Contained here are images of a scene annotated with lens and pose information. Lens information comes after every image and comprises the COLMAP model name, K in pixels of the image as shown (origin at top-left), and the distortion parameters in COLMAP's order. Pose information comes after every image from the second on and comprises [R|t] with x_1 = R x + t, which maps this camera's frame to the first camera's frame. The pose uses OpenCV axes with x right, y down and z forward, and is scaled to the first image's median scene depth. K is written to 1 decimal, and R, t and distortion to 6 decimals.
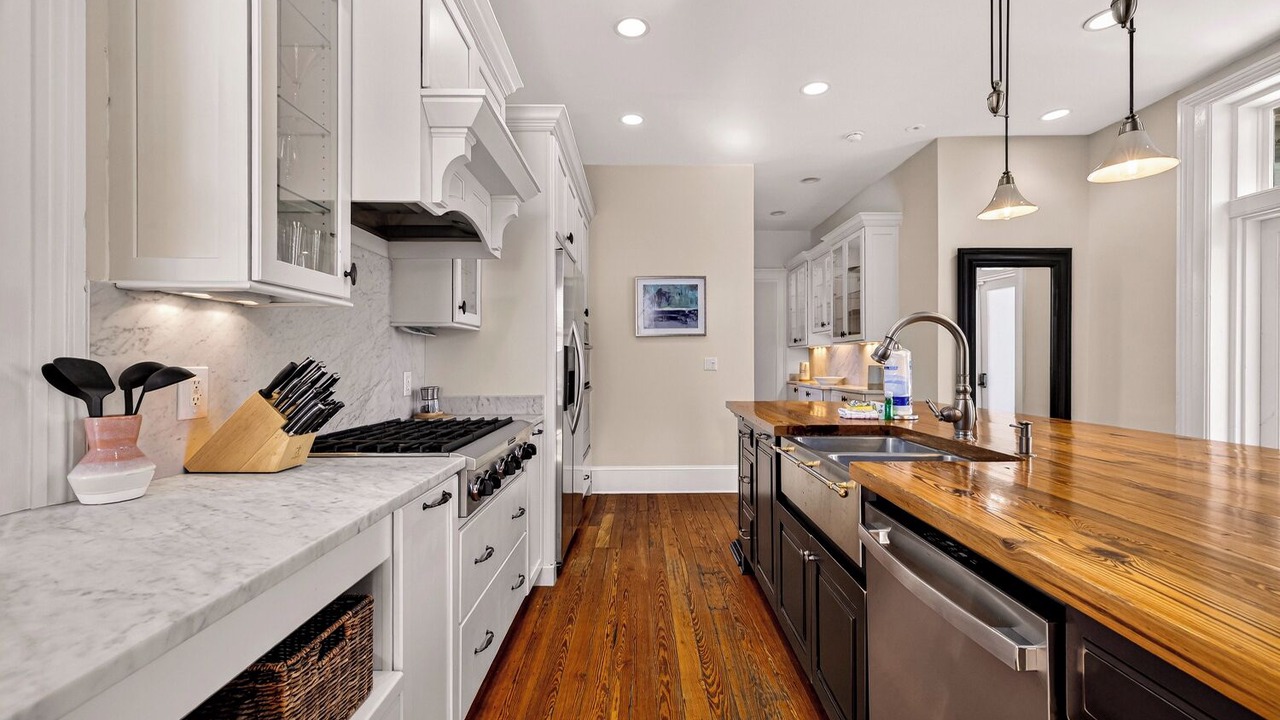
lens RADIAL K [[537.3, 0, 639.8], [0, 537.3, 357.6], [0, 0, 1]] dist [0.014804, -0.000643]
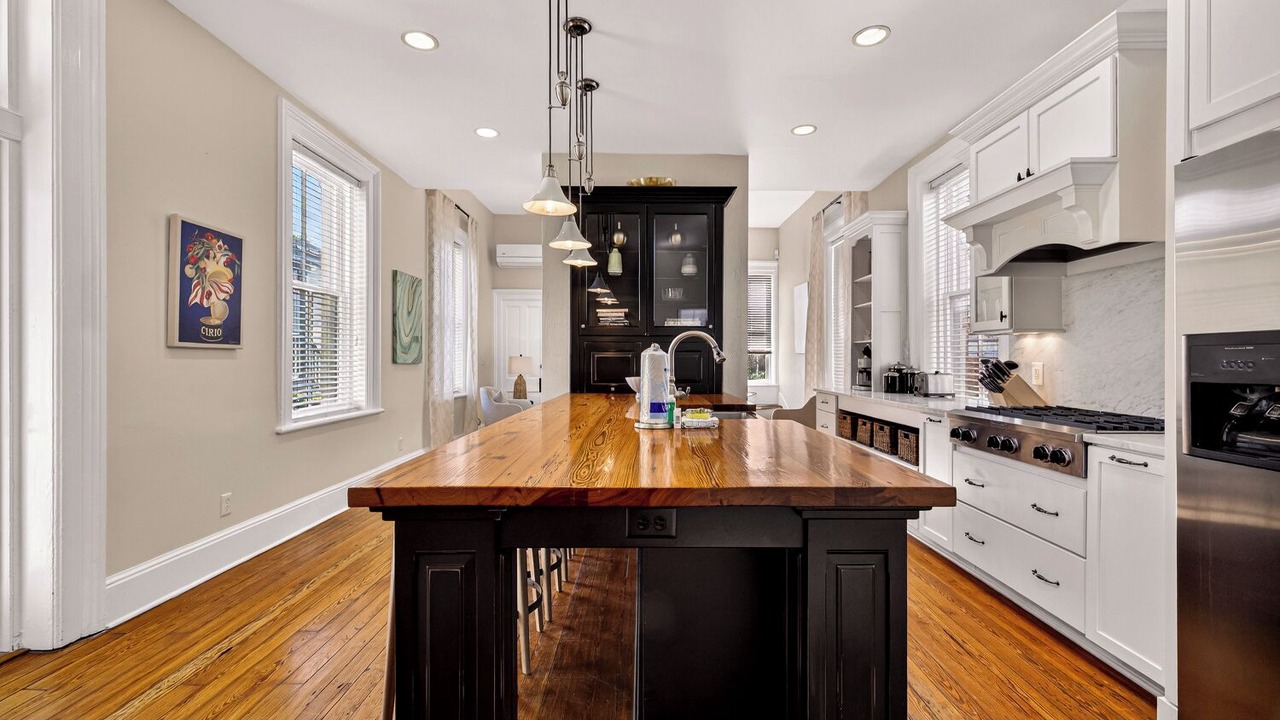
lens RADIAL K [[537.3, 0, 639.8], [0, 537.3, 357.6], [0, 0, 1]] dist [0.014804, -0.000643]
pose [[-0.999979, 0.001605, 0.006297, 0.515163], [0.001584, 0.999993, -0.003320, -0.001051], [-0.006303, -0.003310, -0.999975, 1.956422]]
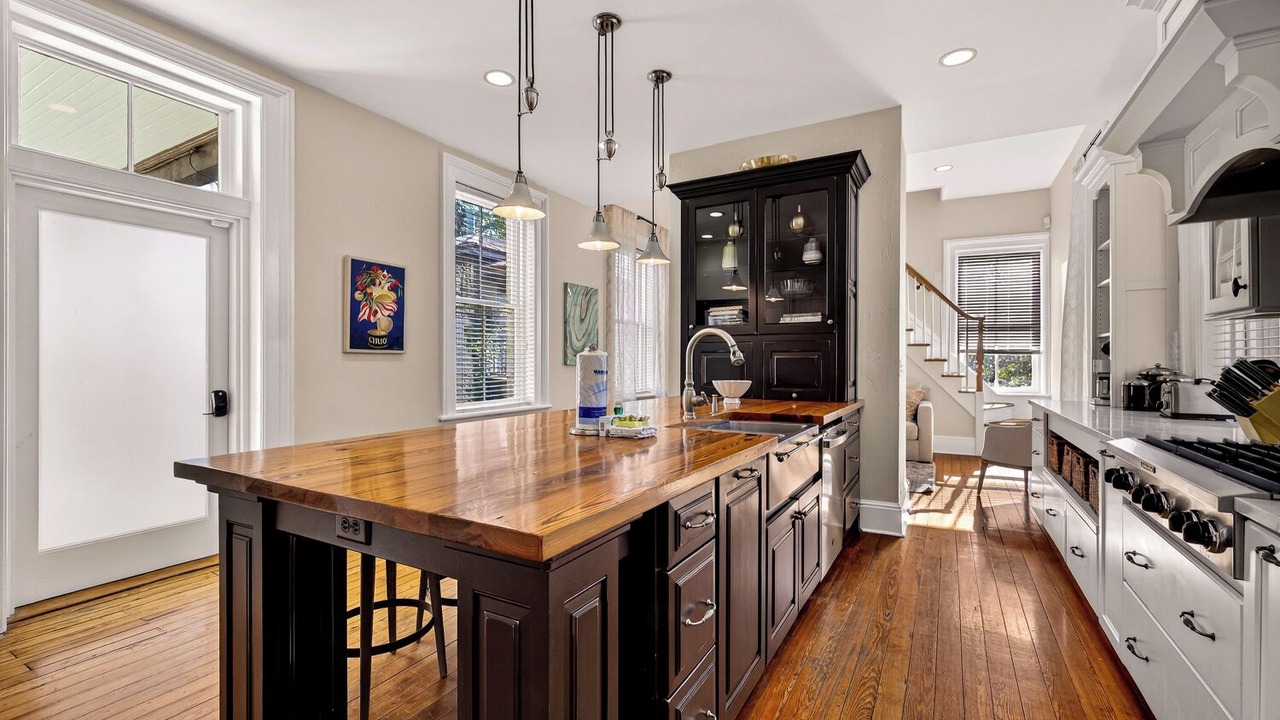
lens RADIAL K [[537.3, 0, 639.8], [0, 537.3, 357.6], [0, 0, 1]] dist [0.014804, -0.000643]
pose [[-0.867880, 0.006729, 0.496728, 0.001459], [0.002722, 0.999958, -0.008792, 0.001996], [-0.496766, -0.006278, -0.867862, 1.741428]]
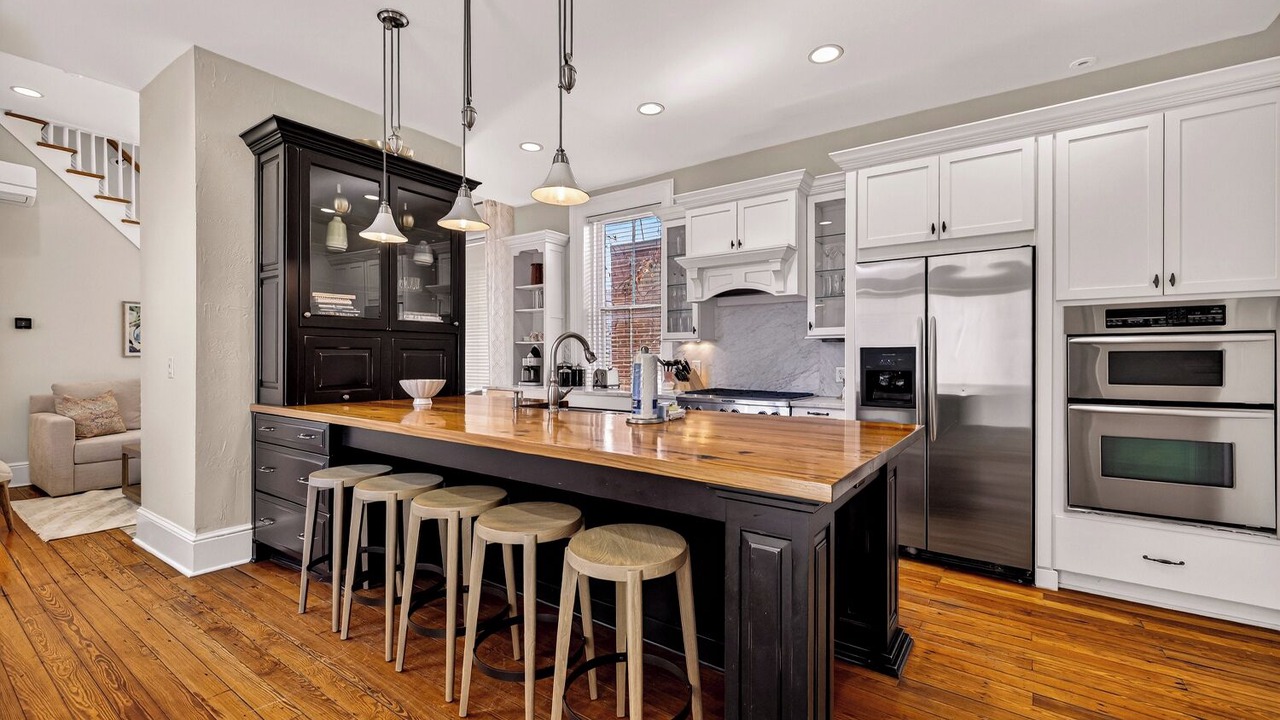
lens RADIAL K [[544.5, 0, 640.0], [0, 544.5, 360.0], [0, 0, 1]] dist [-0.000021, -0.000168]
pose [[-0.580394, 0.006334, -0.814311, 1.343070], [-0.000783, 0.999965, 0.008336, -0.011718], [0.814335, 0.005476, -0.580369, 1.618417]]
